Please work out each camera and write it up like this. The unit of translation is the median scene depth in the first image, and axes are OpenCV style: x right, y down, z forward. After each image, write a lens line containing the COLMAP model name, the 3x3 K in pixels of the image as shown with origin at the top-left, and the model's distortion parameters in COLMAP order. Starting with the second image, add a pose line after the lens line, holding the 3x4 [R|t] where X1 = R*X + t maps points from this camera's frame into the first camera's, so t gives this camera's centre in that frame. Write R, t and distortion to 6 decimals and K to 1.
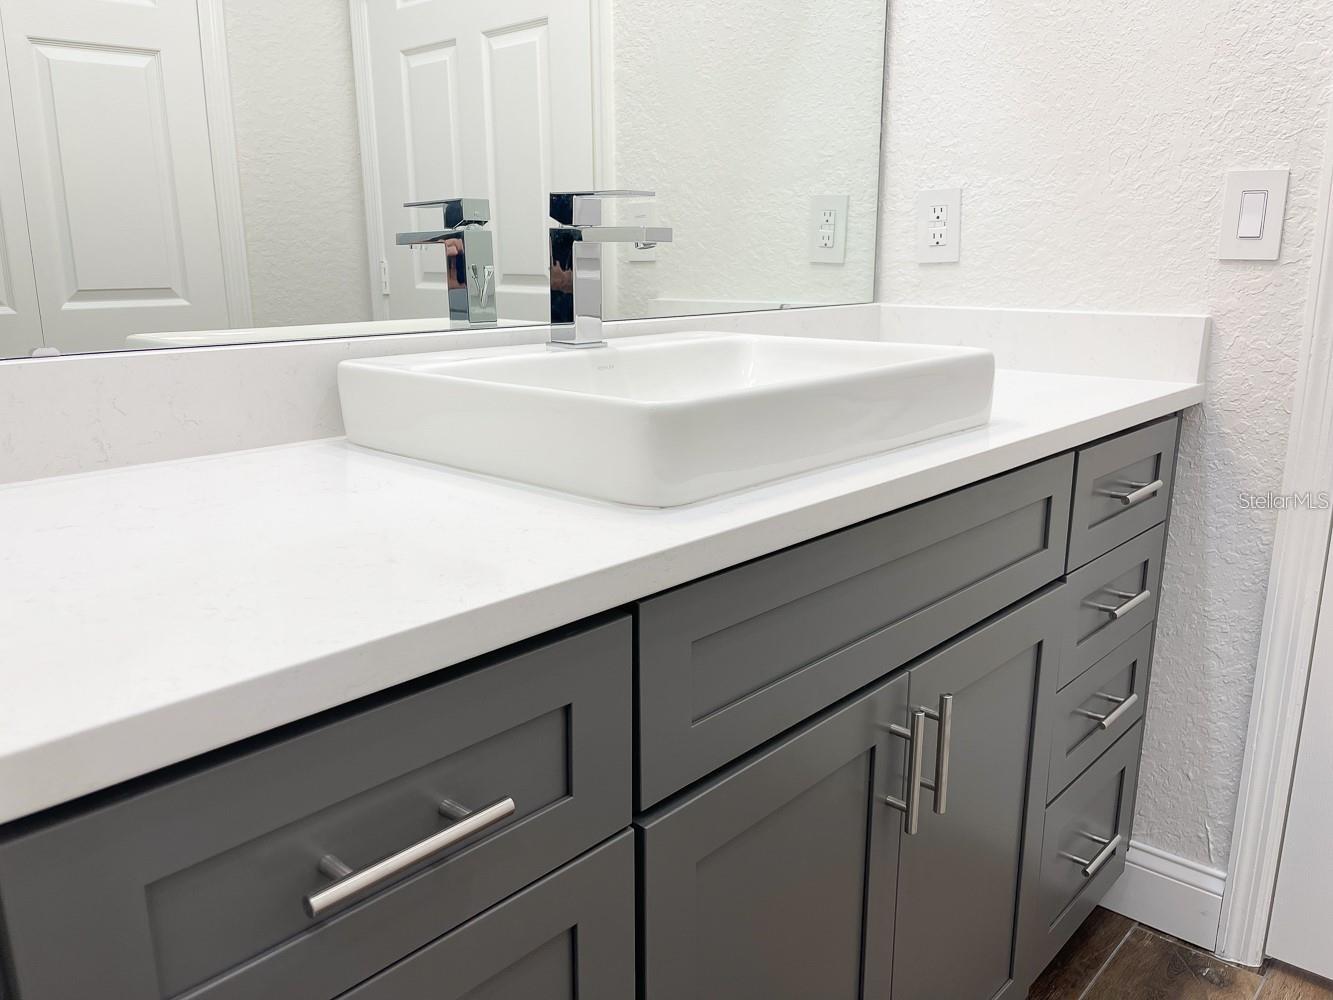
lens RADIAL K [[1009.7, 0, 666.5], [0, 1009.7, 500.0], [0, 0, 1]] dist [0.115785, -0.170890]
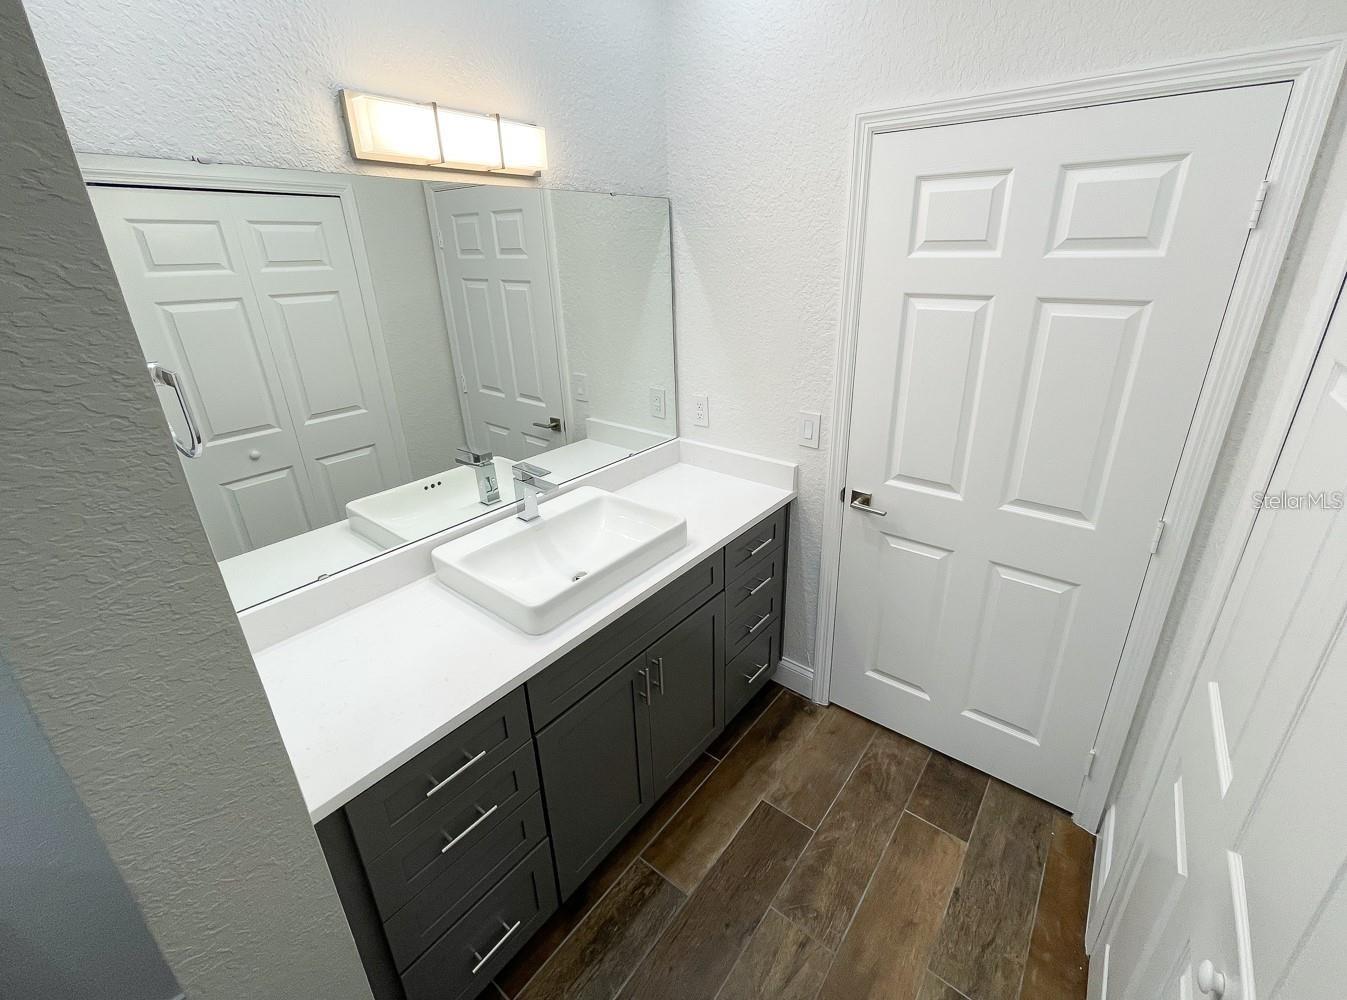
lens RADIAL K [[574.4, 0, 696.6], [0, 574.4, 471.4], [0, 0, 1]] dist [-0.001581, -0.000022]
pose [[0.996680, -0.043605, 0.068761, 0.177910], [0.034097, 0.990414, 0.133854, -0.333194], [-0.073938, -0.131066, 0.988613, -0.329781]]
